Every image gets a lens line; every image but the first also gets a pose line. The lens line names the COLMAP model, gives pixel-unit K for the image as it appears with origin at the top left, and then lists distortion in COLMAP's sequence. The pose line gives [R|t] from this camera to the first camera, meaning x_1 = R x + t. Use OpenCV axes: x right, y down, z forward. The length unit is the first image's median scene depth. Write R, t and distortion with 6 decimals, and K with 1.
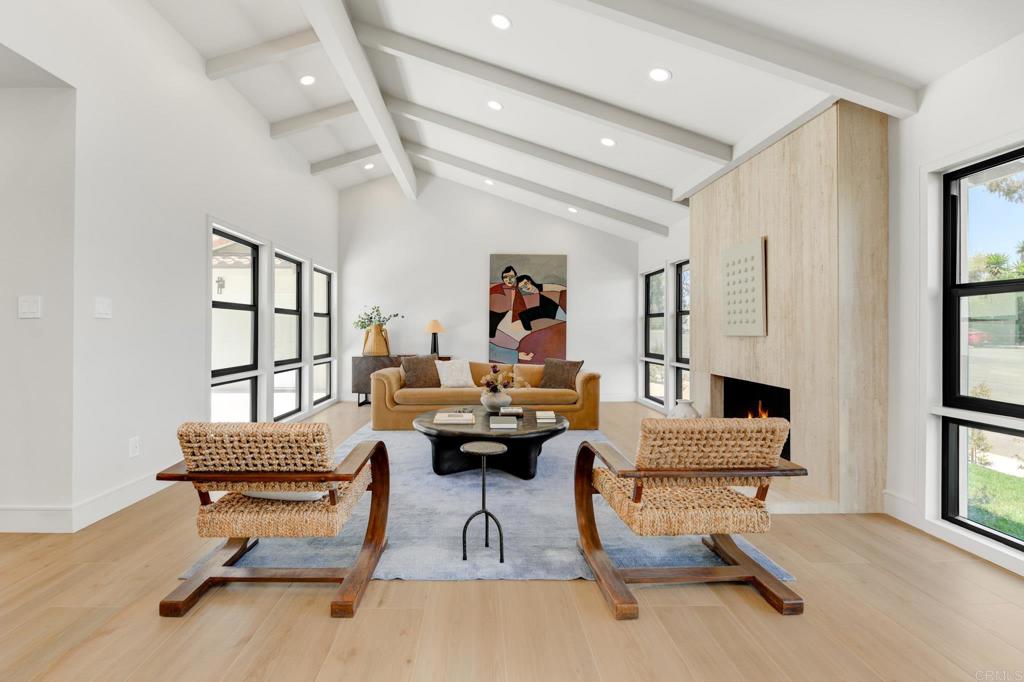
lens RADIAL K [[483.2, 0, 502.2], [0, 483.2, 329.8], [0, 0, 1]] dist [-0.012019, -0.000003]
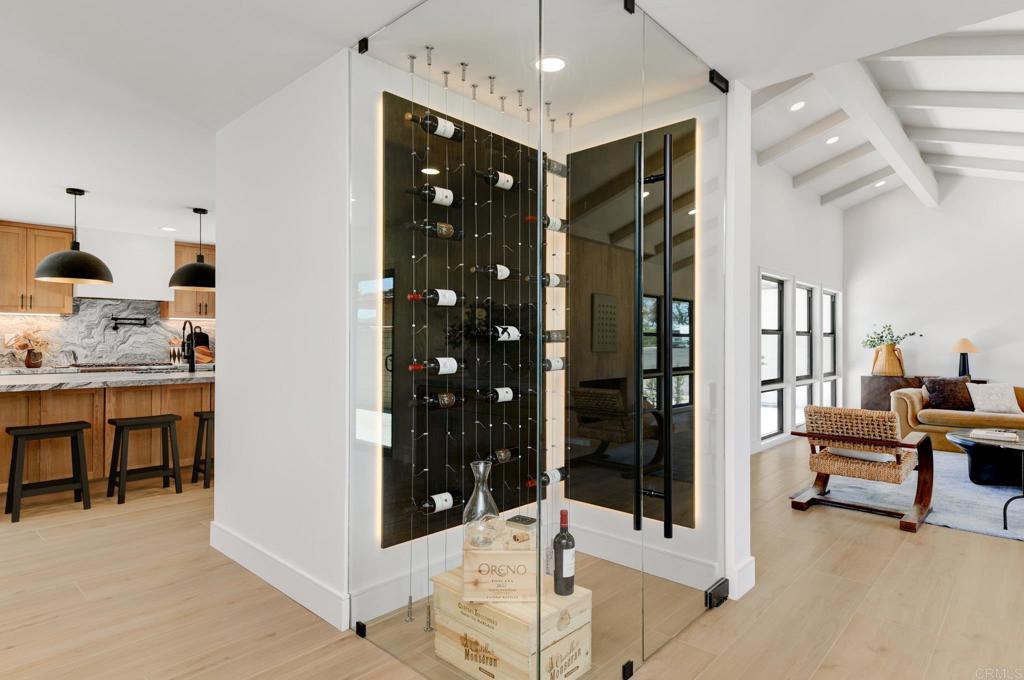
lens RADIAL K [[581.9, 0, 514.8], [0, 581.9, 339.6], [0, 0, 1]] dist [0.003089, -0.000432]
pose [[0.709829, -0.003080, -0.704368, 0.033774], [-0.001100, 0.999984, -0.005481, -0.012858], [0.704374, 0.004666, 0.709814, -0.386420]]
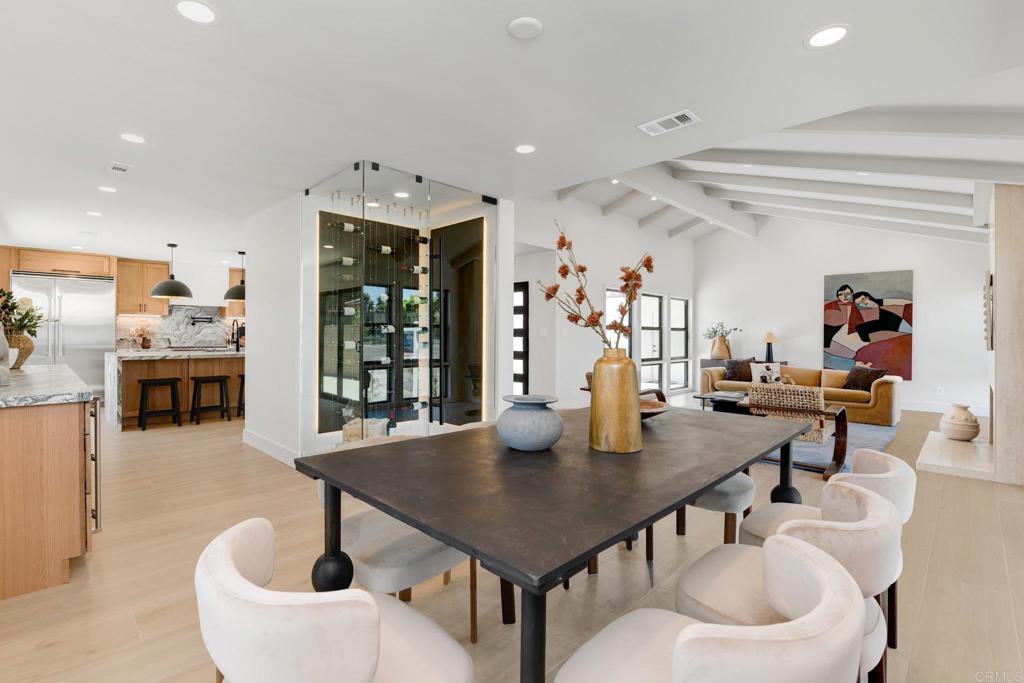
lens RADIAL K [[483.2, 0, 468.5], [0, 483.2, 337.6], [0, 0, 1]] dist [-0.012019, -0.000003]
pose [[0.652460, 0.007673, -0.757784, 0.324909], [-0.004677, 0.999970, 0.006099, -0.012056], [0.757809, -0.000435, 0.652477, -0.447001]]
